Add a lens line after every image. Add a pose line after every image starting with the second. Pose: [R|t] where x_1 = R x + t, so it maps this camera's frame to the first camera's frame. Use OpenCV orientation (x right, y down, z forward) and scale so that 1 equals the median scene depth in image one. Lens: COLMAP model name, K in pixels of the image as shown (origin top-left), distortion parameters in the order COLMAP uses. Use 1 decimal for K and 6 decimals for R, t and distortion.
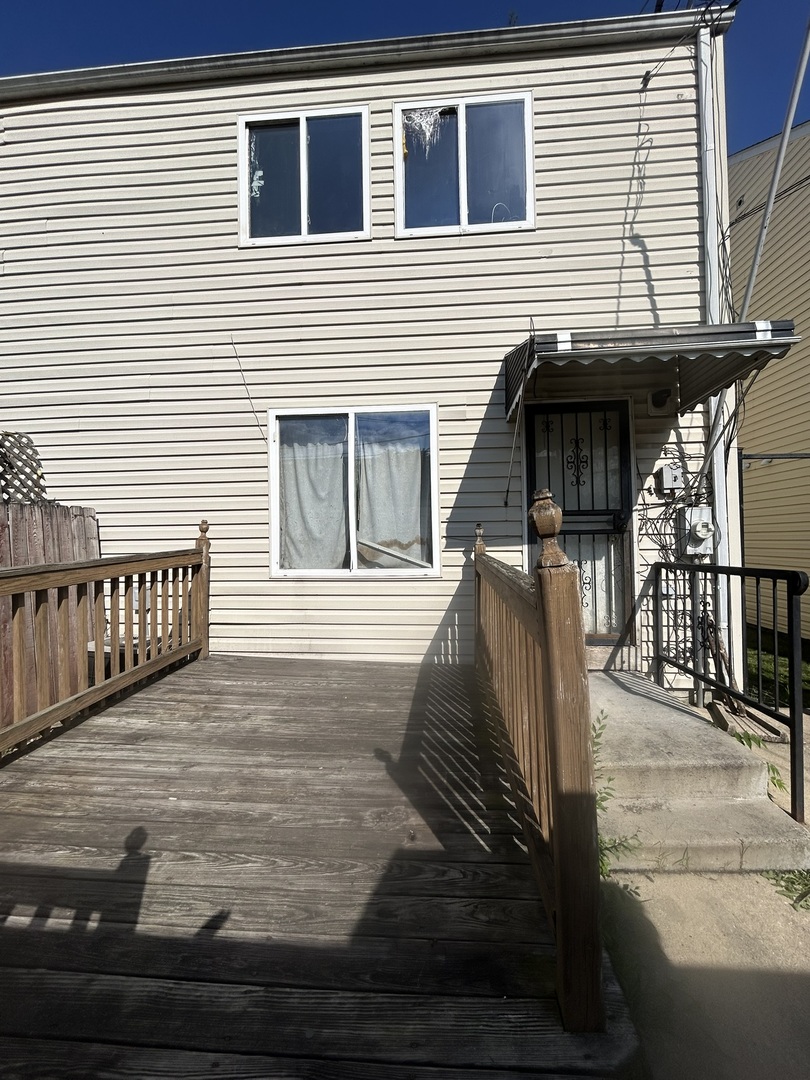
lens RADIAL K [[435.8, 0, 407.1], [0, 435.8, 540.6], [0, 0, 1]] dist [-0.001532, 0.001796]
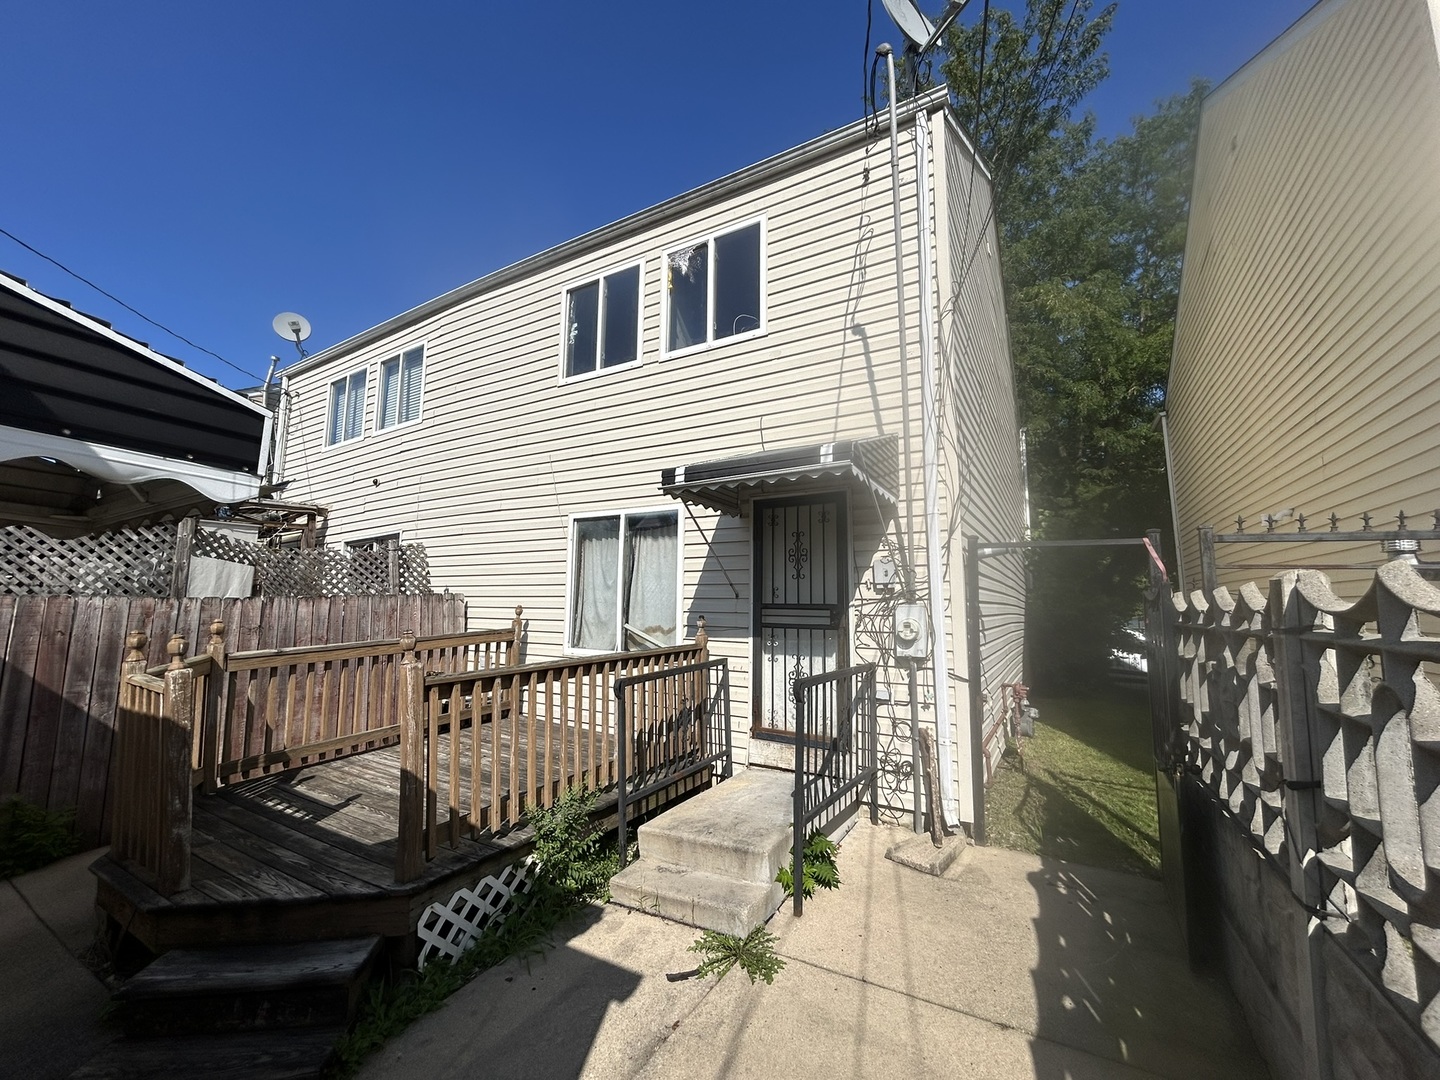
lens RADIAL K [[581.1, 0, 718.2], [0, 581.1, 540.6], [0, 0, 1]] dist [-0.001532, 0.001796]
pose [[0.896506, -0.027439, -0.442180, 0.810185], [-0.016504, 0.995319, -0.095226, -0.083311], [0.442723, 0.092668, 0.891857, -0.266808]]
